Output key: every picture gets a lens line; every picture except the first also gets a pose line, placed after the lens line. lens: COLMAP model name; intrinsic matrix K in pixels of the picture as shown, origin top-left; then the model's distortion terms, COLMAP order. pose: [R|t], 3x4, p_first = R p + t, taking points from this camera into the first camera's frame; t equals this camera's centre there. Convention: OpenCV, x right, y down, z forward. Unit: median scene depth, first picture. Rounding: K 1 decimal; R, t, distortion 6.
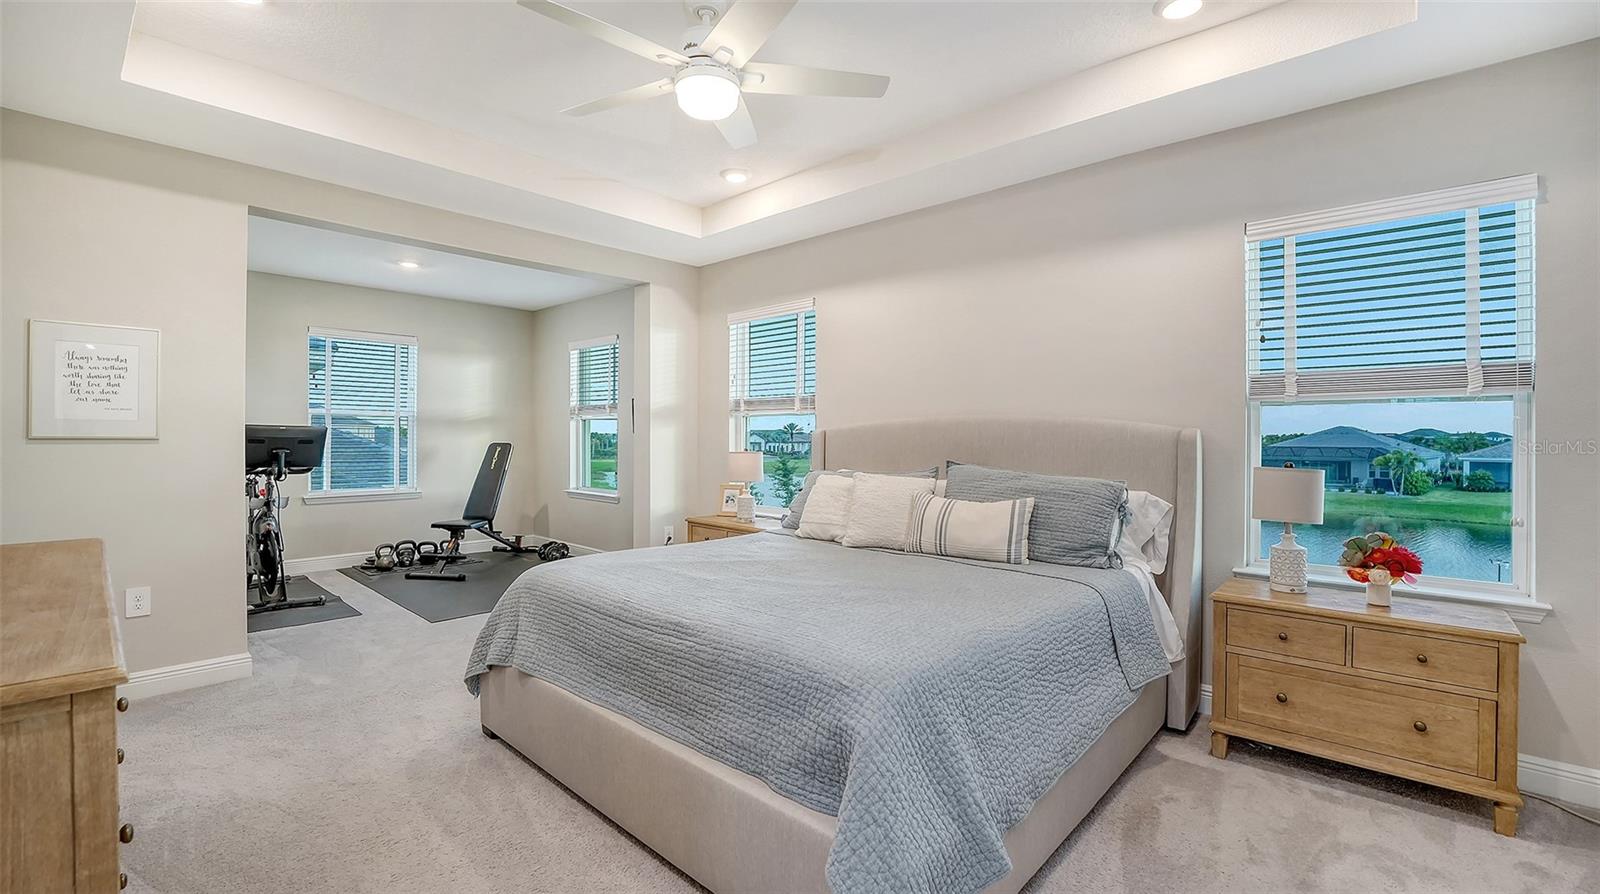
lens RADIAL K [[671.2, 0, 800.0], [0, 671.2, 447.0], [0, 0, 1]] dist [-0.023496, 0.000093]
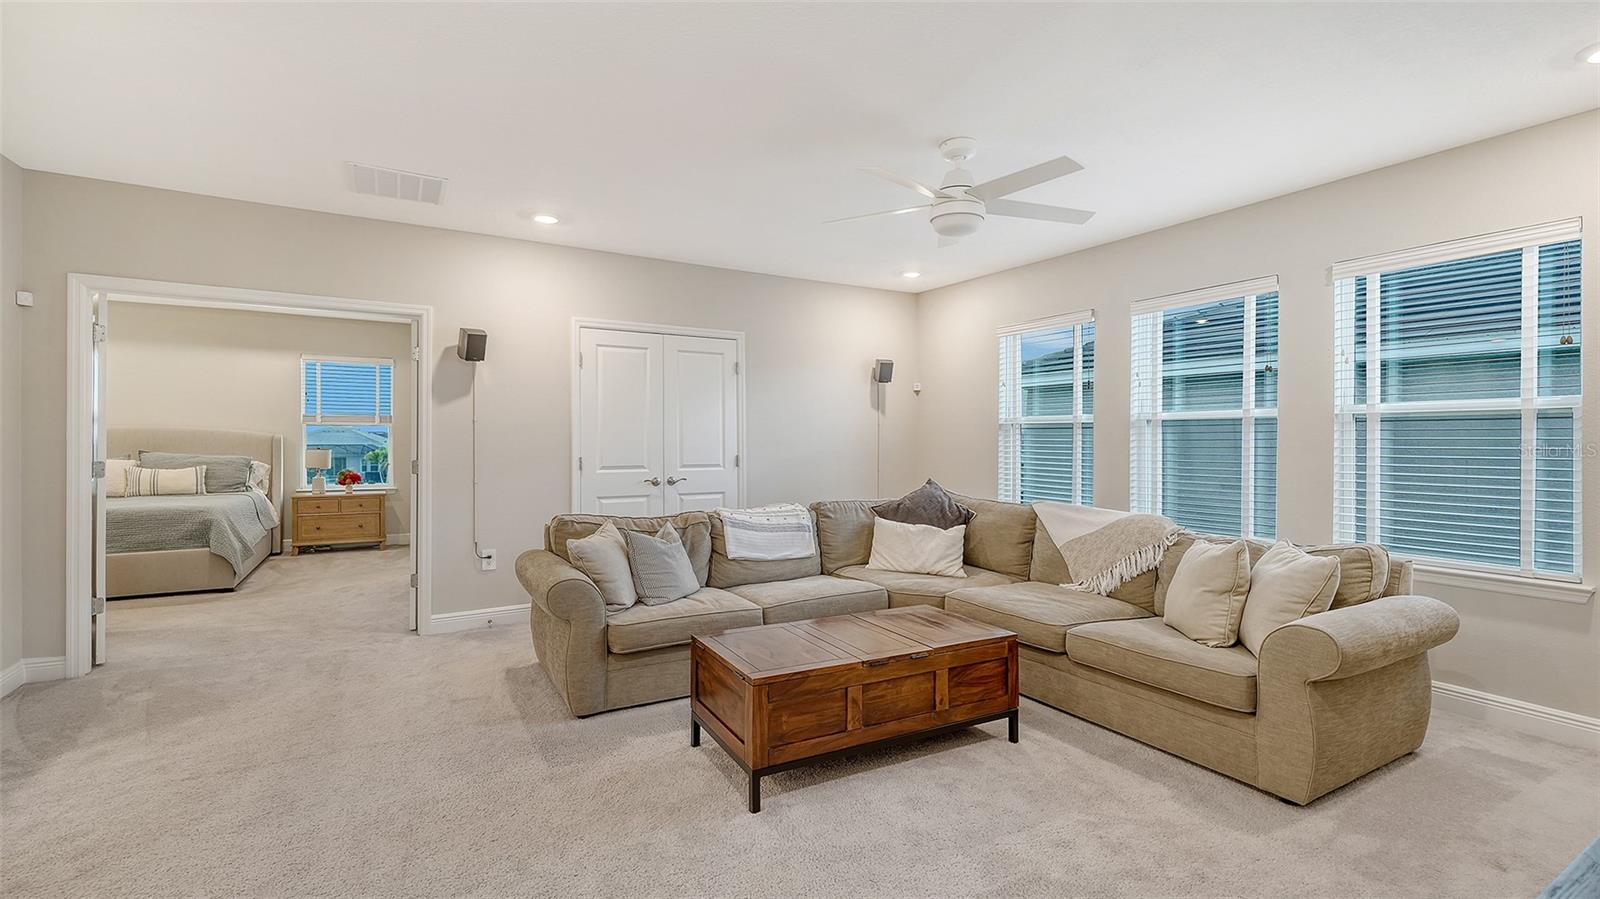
lens RADIAL K [[707.9, 0, 800.2], [0, 707.9, 429.3], [0, 0, 1]] dist [0.001106, 0.000043]
pose [[0.301324, 0.008293, 0.953486, -1.365965], [0.013688, 0.999822, -0.013022, 0.014022], [-0.953423, 0.016975, 0.301157, -1.673477]]
